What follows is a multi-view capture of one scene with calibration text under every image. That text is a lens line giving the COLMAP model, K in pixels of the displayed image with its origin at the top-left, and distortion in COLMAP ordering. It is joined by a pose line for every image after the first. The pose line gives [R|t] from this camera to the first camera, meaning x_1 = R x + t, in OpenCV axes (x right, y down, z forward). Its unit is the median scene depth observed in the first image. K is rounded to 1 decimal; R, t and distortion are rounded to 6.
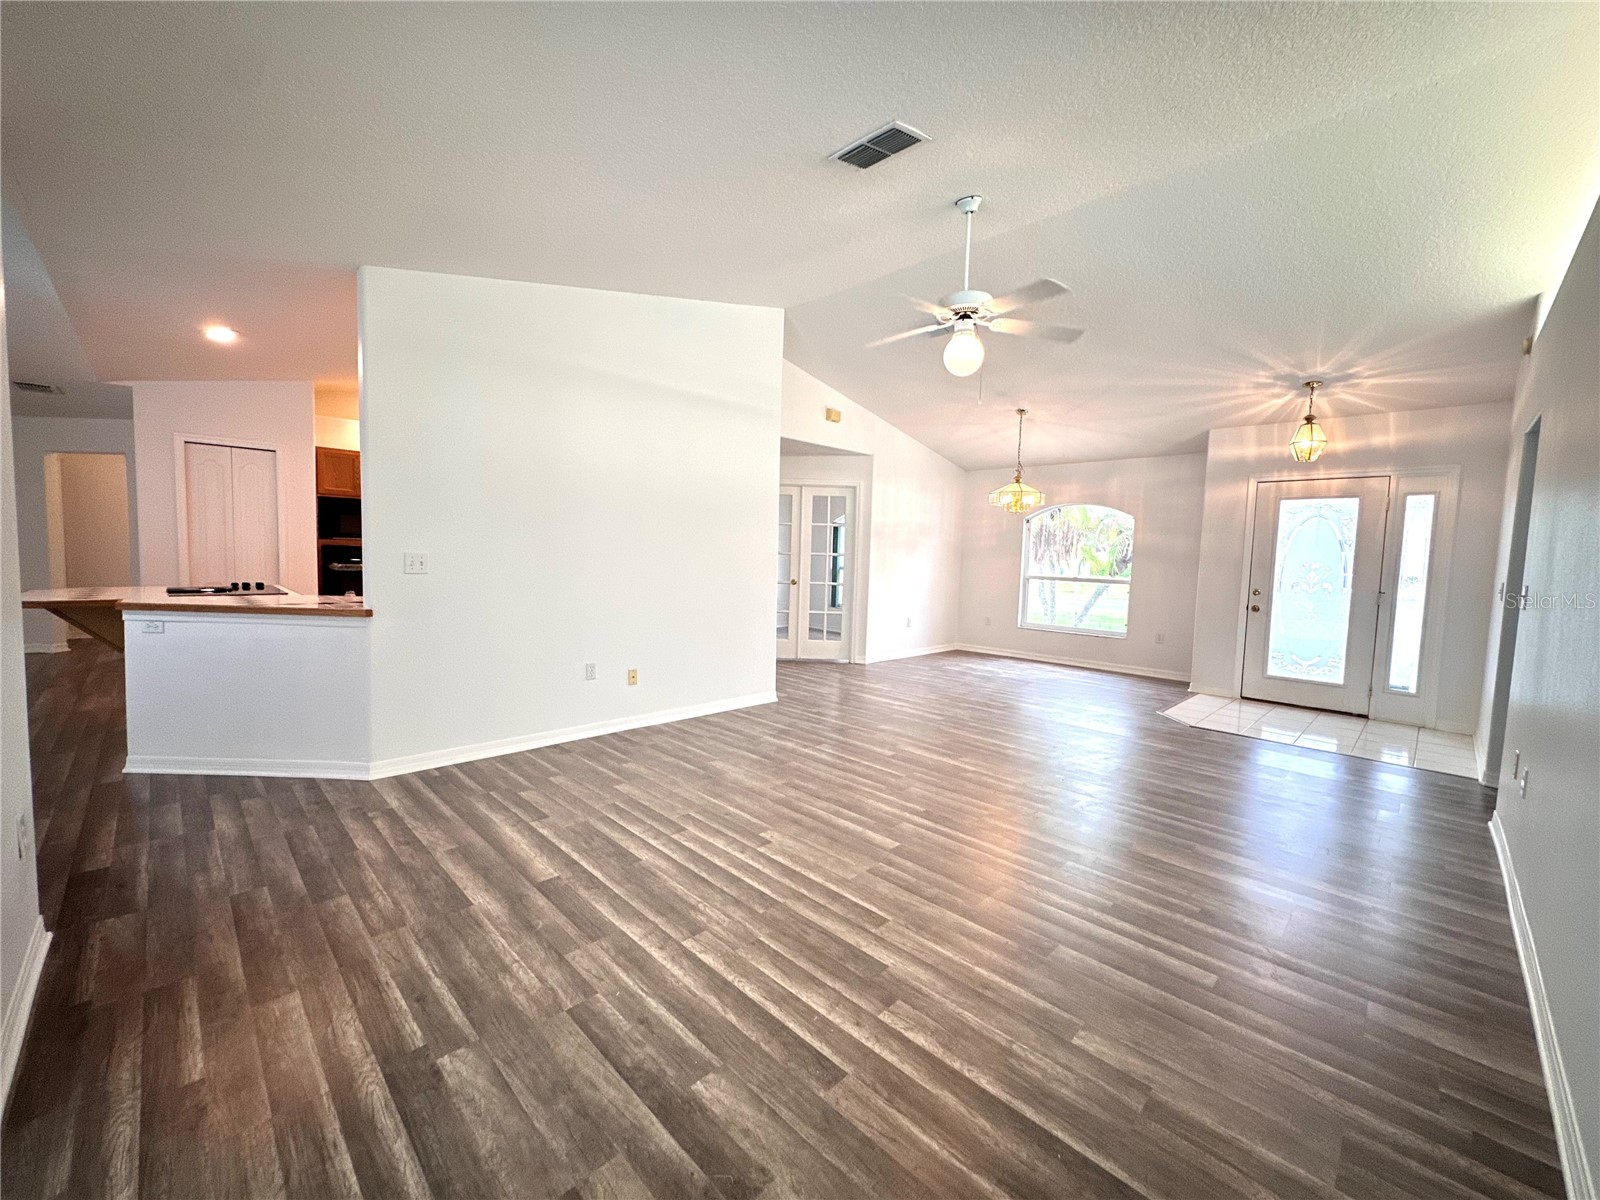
lens RADIAL K [[637.8, 0, 800.0], [0, 637.8, 600.0], [0, 0, 1]] dist [-0.000858, 0.000058]
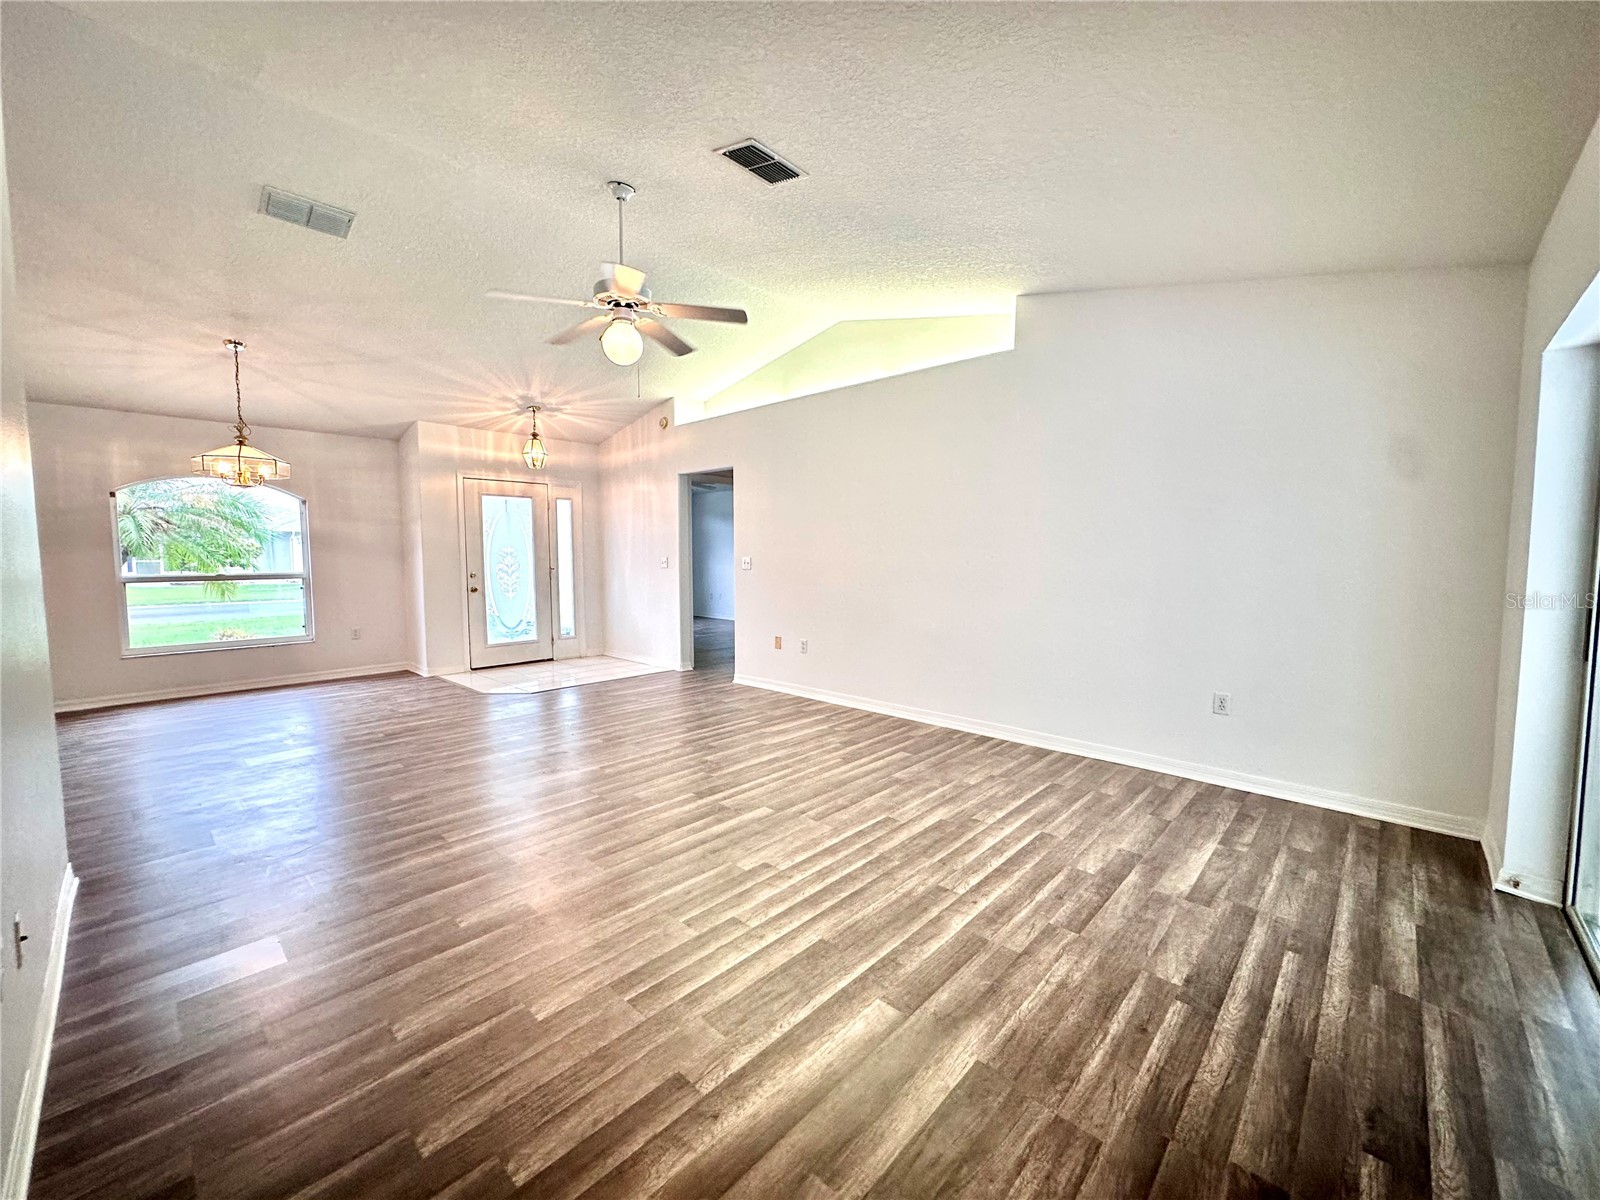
lens RADIAL K [[637.8, 0, 800.0], [0, 637.8, 600.0], [0, 0, 1]] dist [-0.000858, 0.000058]
pose [[-0.034608, -0.100915, 0.994293, -1.209372], [0.074056, 0.991895, 0.103249, -0.117074], [-0.996653, 0.077207, -0.026854, 1.232552]]
